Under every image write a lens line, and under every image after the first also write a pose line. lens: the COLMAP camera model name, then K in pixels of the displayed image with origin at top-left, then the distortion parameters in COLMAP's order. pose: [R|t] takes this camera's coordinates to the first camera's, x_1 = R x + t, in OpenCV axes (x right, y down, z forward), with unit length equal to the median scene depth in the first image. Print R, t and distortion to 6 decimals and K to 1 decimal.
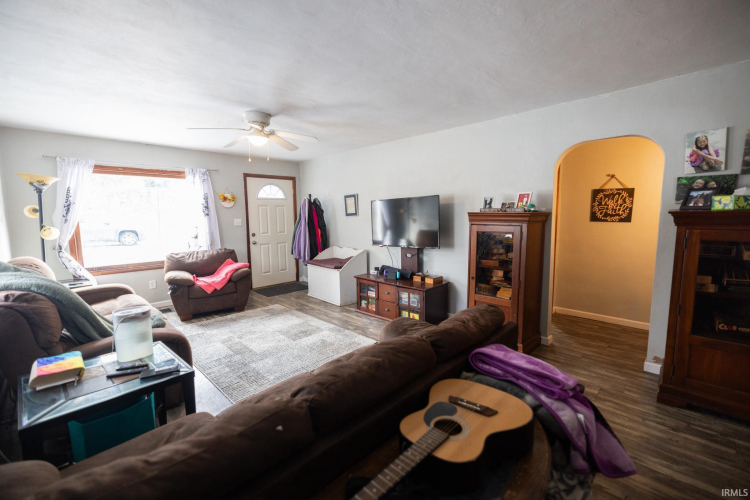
lens RADIAL K [[313.7, 0, 379.8], [0, 313.7, 244.7], [0, 0, 1]] dist [-0.011761, 0.000506]
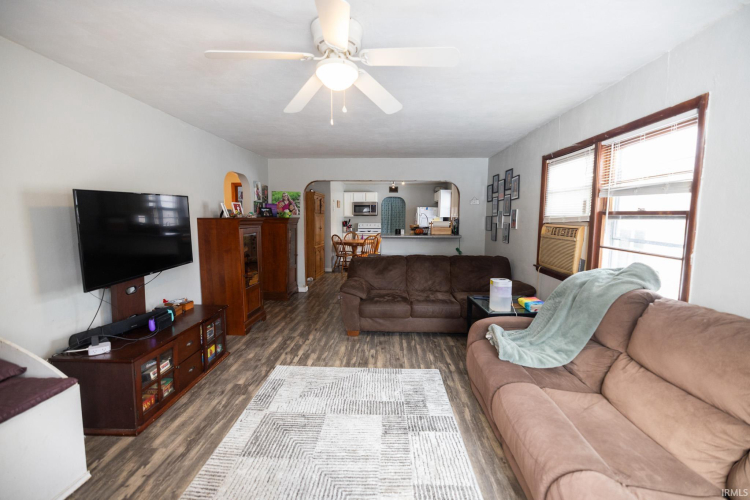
lens RADIAL K [[313.7, 0, 379.8], [0, 313.7, 244.7], [0, 0, 1]] dist [-0.011761, 0.000506]
pose [[-0.646873, -0.073375, 0.759060, -0.634769], [0.073713, 0.984683, 0.158003, -0.105102], [-0.759027, 0.158161, -0.631556, 0.985829]]
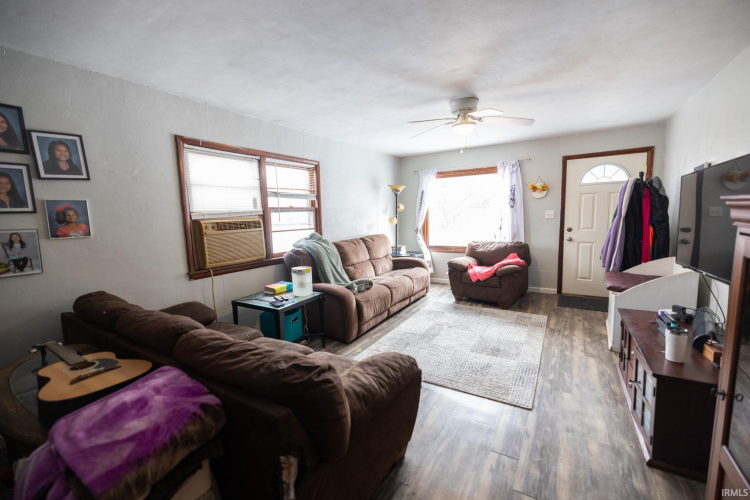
lens RADIAL K [[313.7, 0, 379.8], [0, 313.7, 244.7], [0, 0, 1]] dist [-0.011761, 0.000506]
pose [[0.196057, 0.101685, -0.975306, 0.391047], [-0.067177, 0.993665, 0.090095, -0.041102], [0.978289, 0.047854, 0.201646, 0.434463]]
